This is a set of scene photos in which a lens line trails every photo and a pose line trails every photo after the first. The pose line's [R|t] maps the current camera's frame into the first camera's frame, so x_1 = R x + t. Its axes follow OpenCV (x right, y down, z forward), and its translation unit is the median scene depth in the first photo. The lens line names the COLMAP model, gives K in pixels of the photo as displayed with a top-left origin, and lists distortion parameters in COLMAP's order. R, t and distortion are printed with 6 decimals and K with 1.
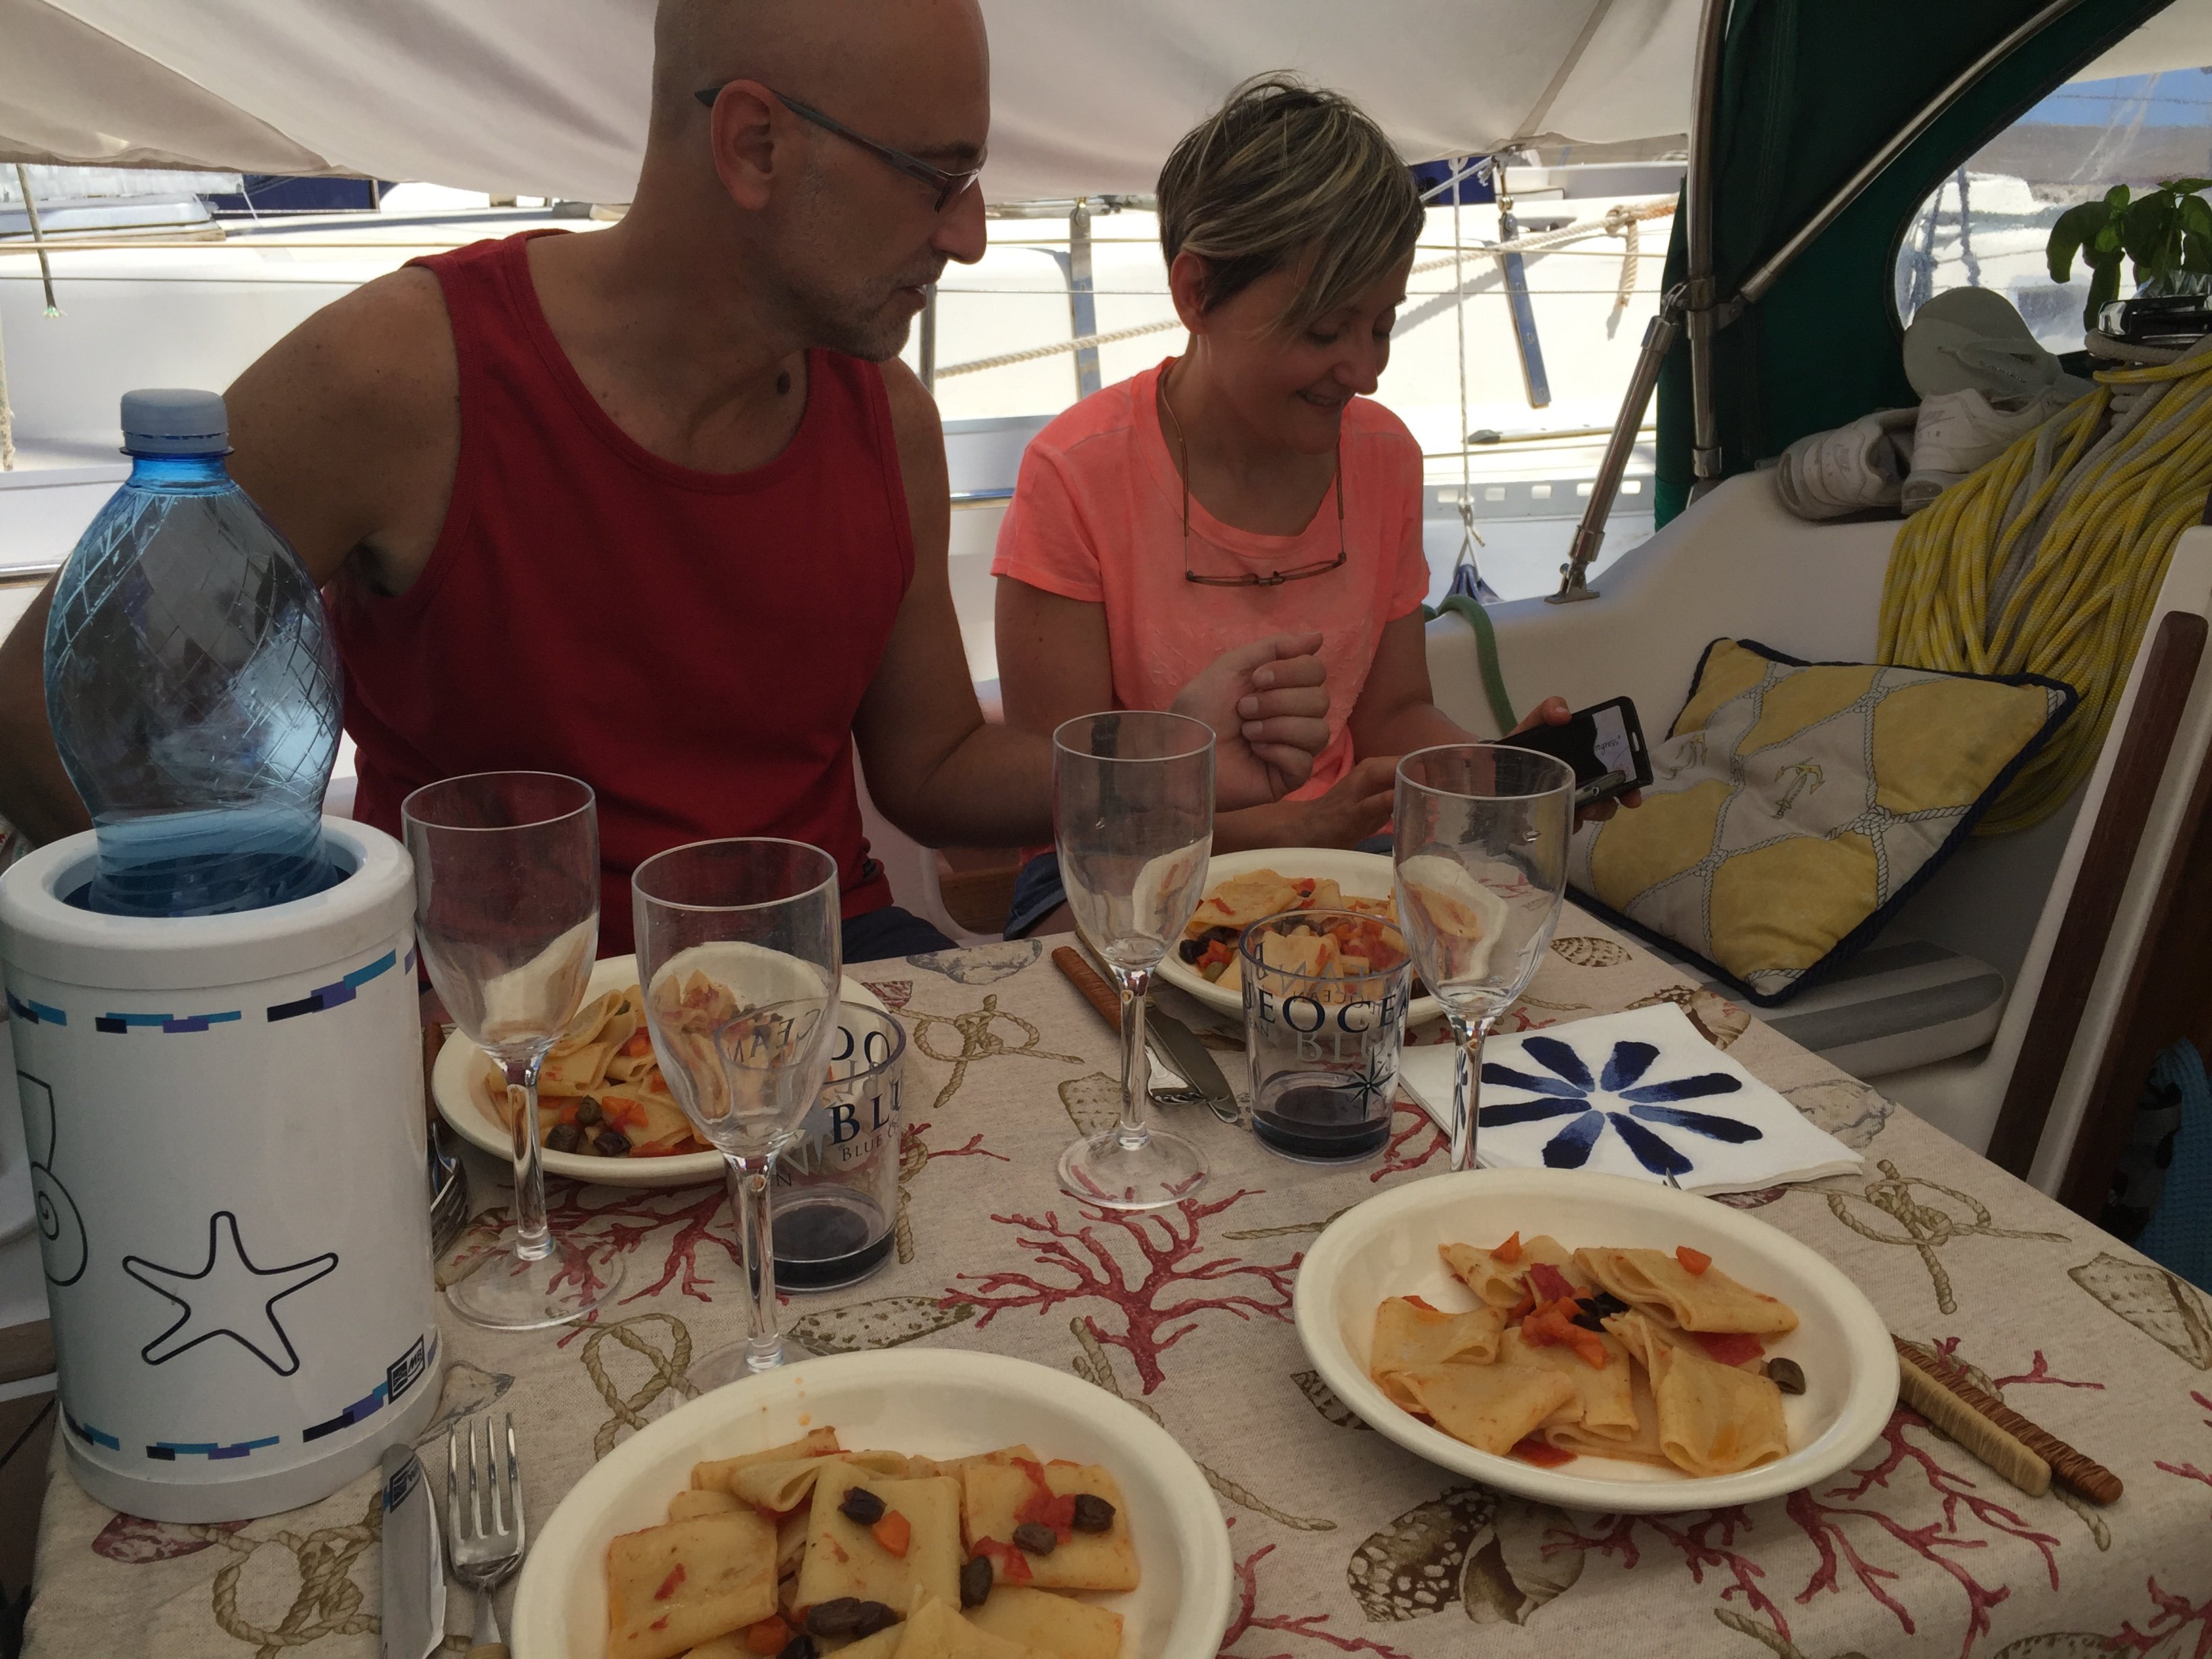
lens RADIAL K [[1883.4, 0, 1098.6], [0, 1883.4, 834.9], [0, 0, 1]] dist [0.100947, -0.142471]
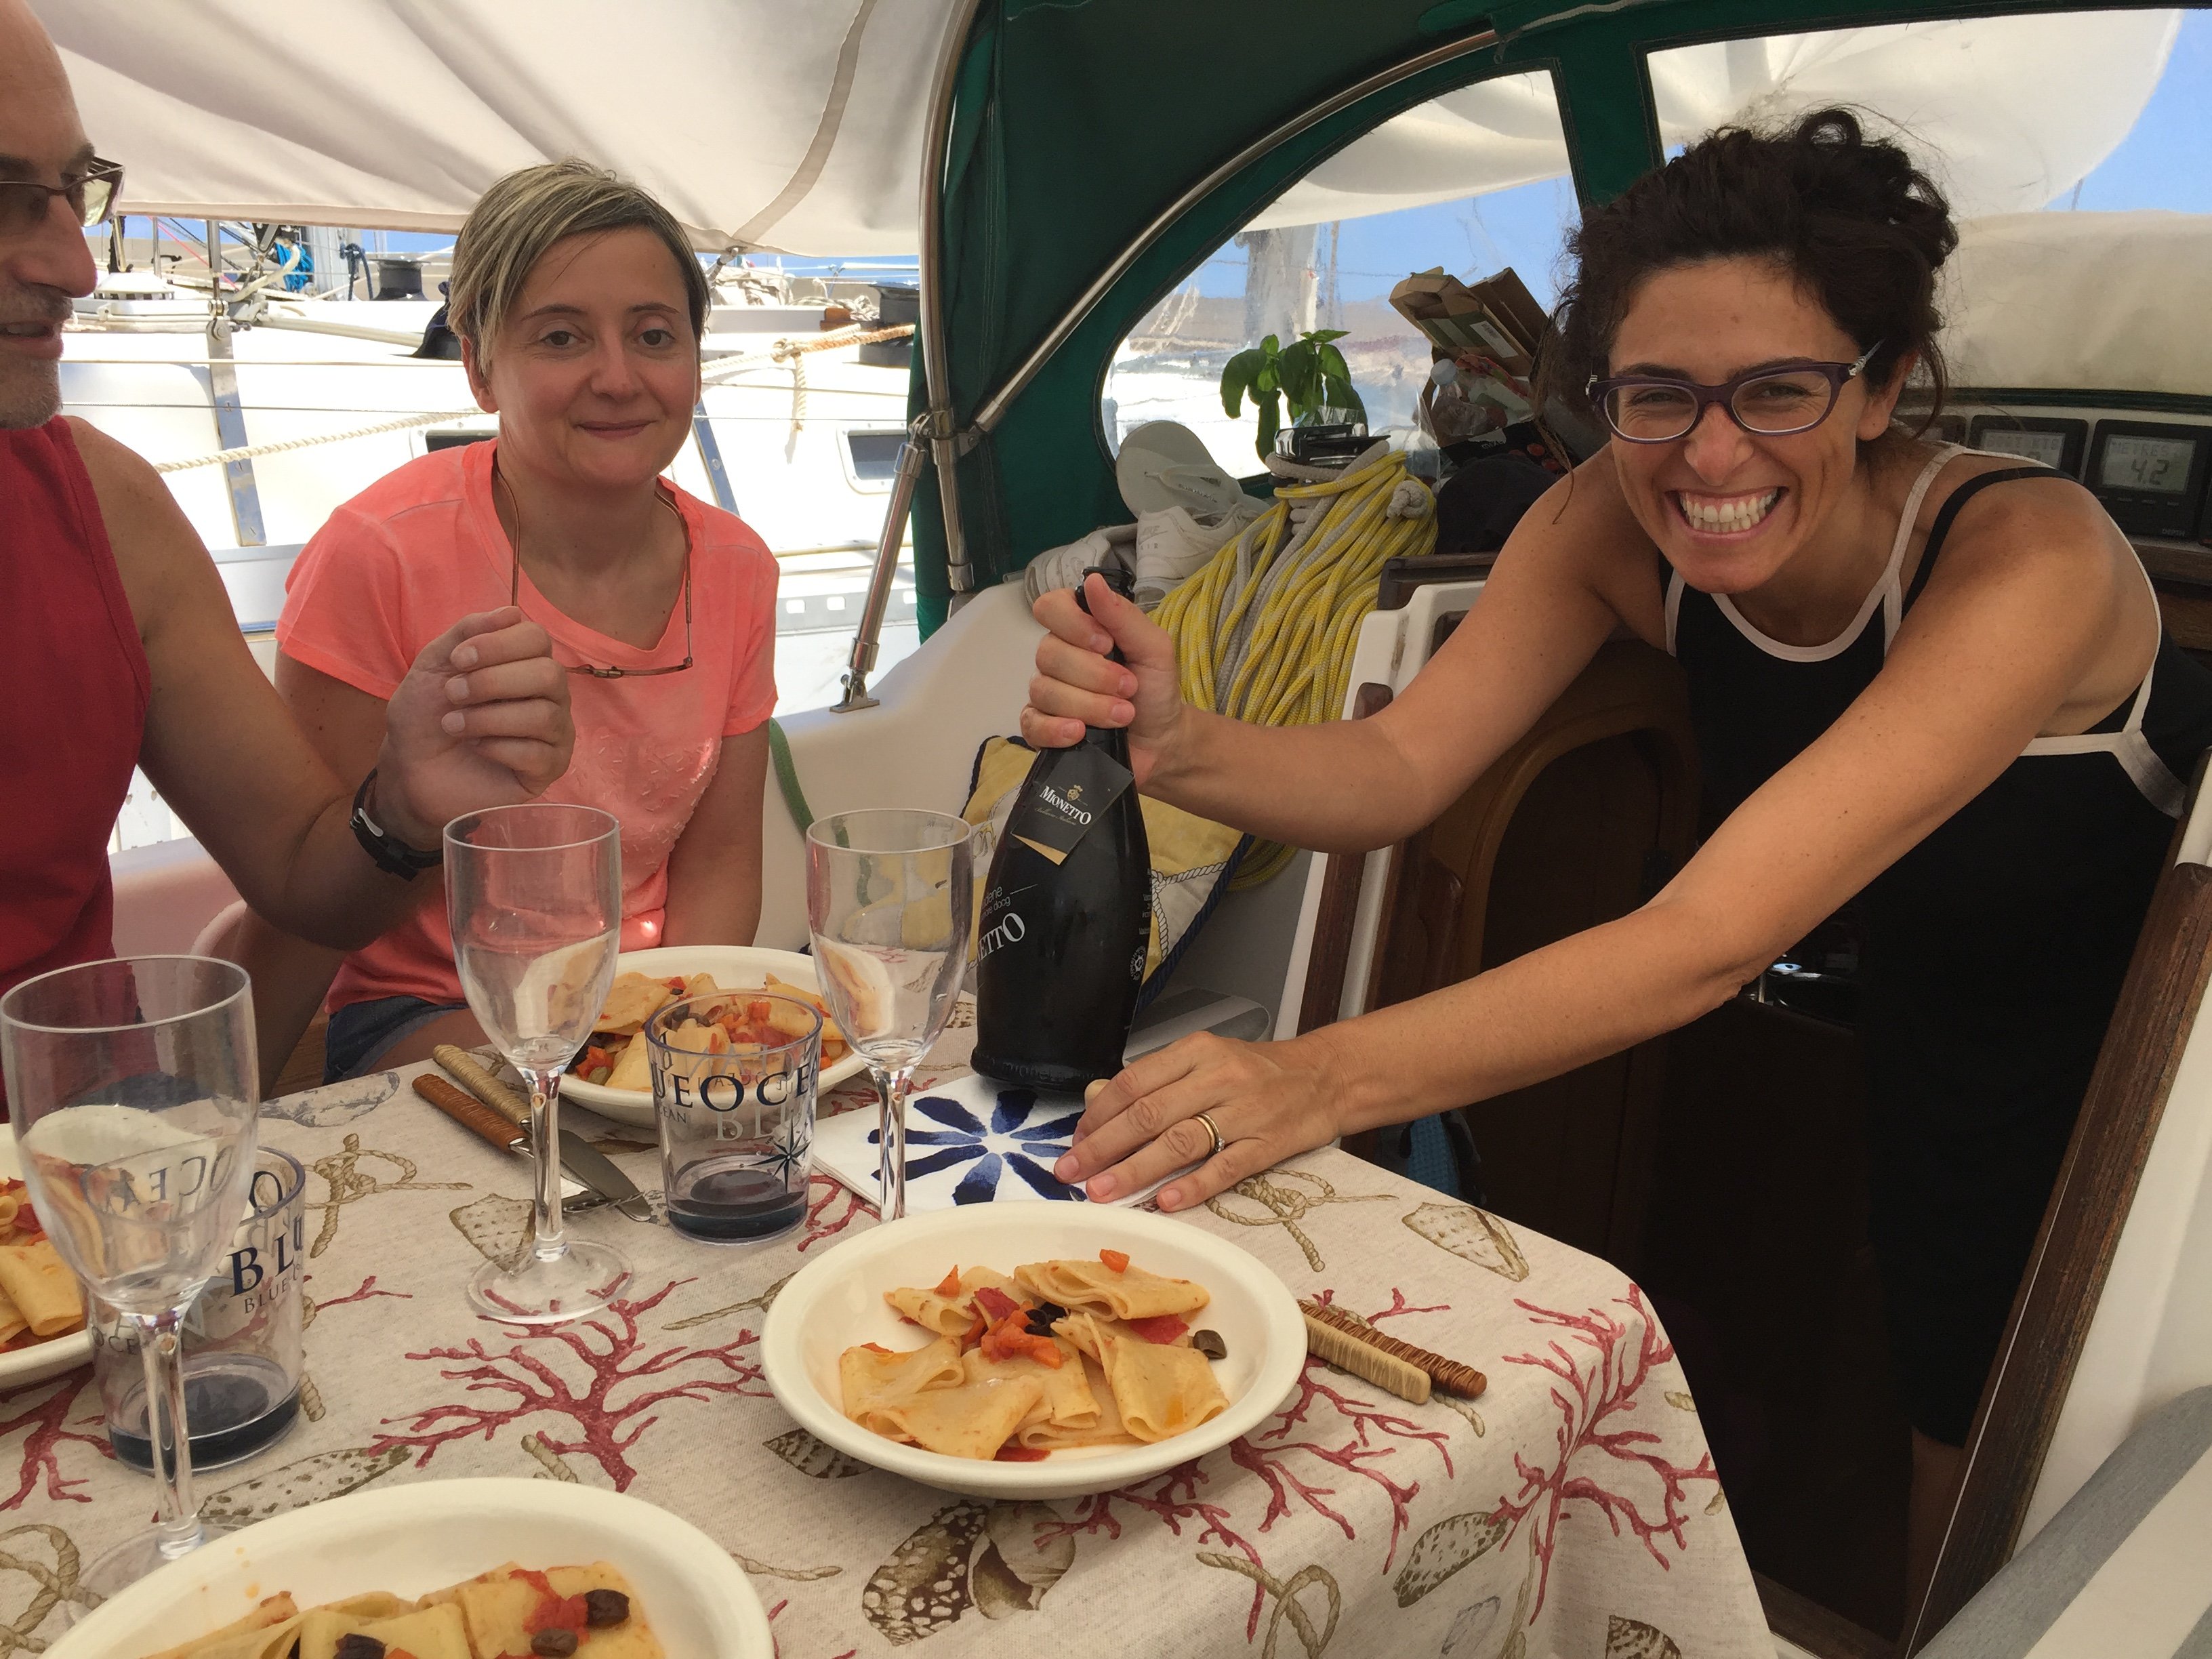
lens RADIAL K [[1883.4, 0, 1098.6], [0, 1883.4, 834.9], [0, 0, 1]] dist [0.100947, -0.142471]
pose [[0.921713, -0.079368, 0.379665, -0.092366], [0.105471, 0.993243, -0.048417, 0.033745], [-0.373257, 0.084670, 0.923856, -0.020207]]
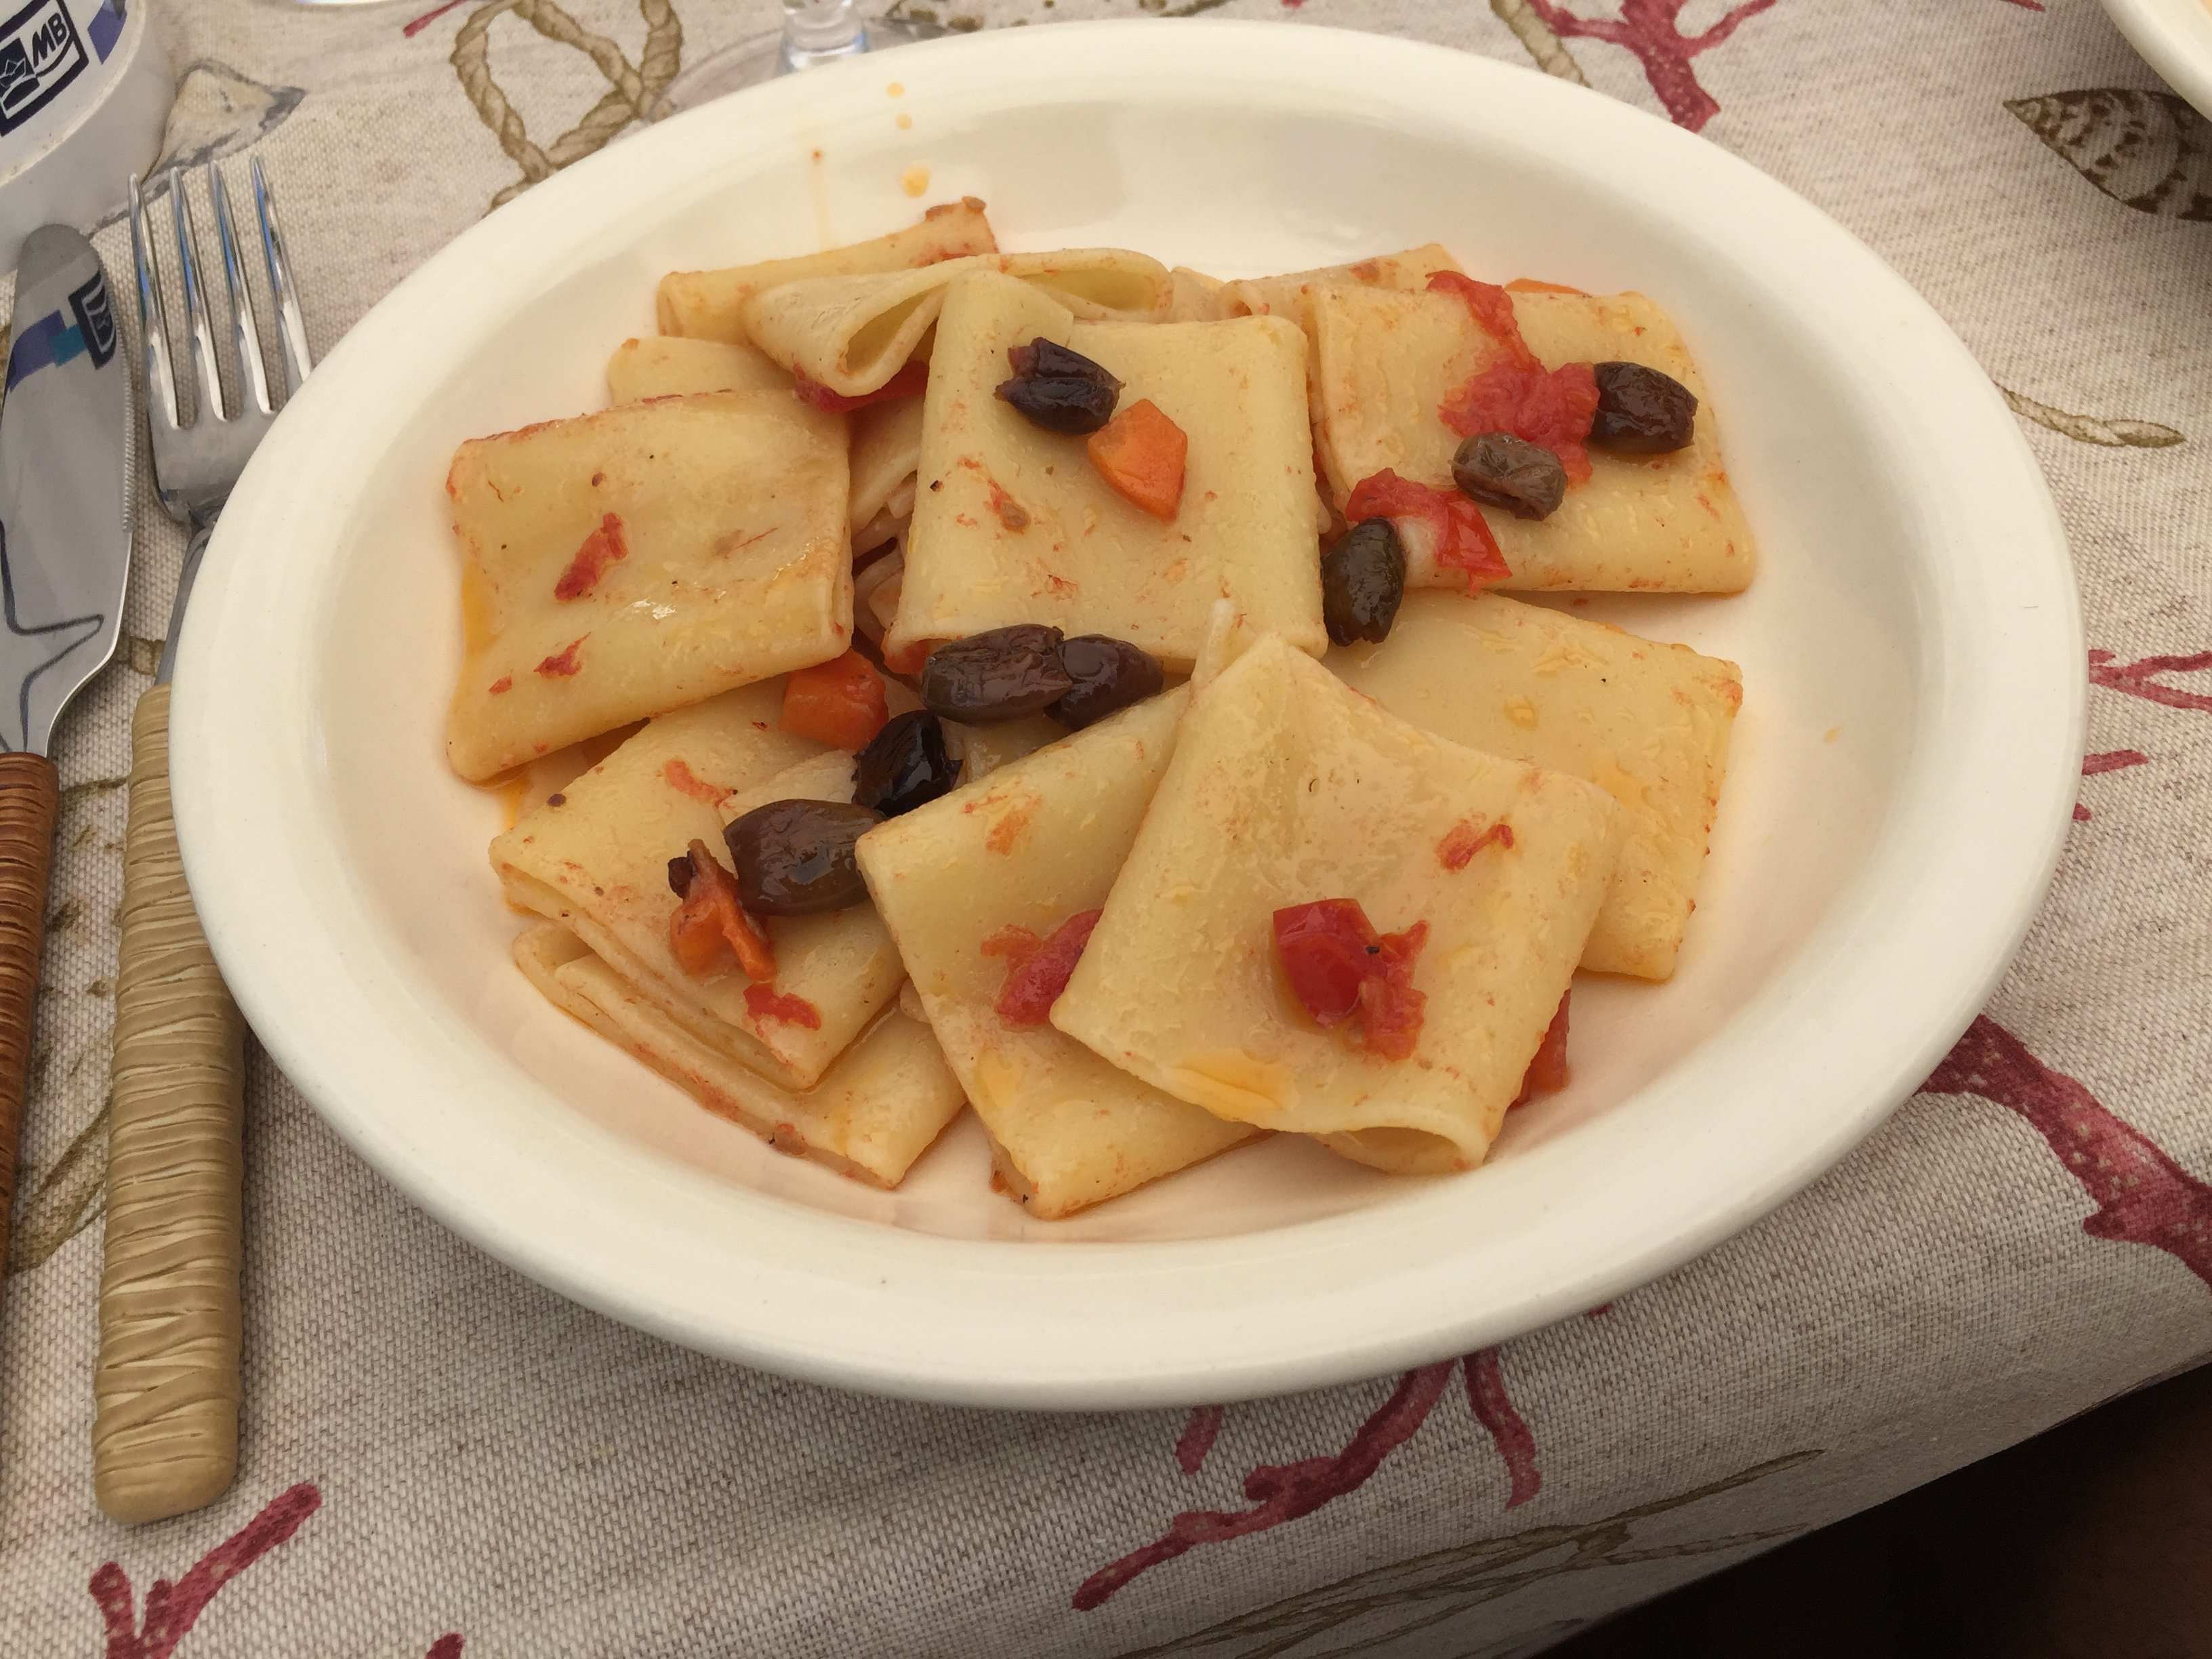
lens RADIAL K [[2048.8, 0, 1106.0], [0, 2048.8, 829.5], [0, 0, 1]] dist [0.092505, -0.172840]
pose [[0.996007, 0.032414, -0.083182, -0.062481], [0.017304, 0.843994, 0.536074, 0.166383], [0.087582, -0.535372, 0.840063, 0.489566]]
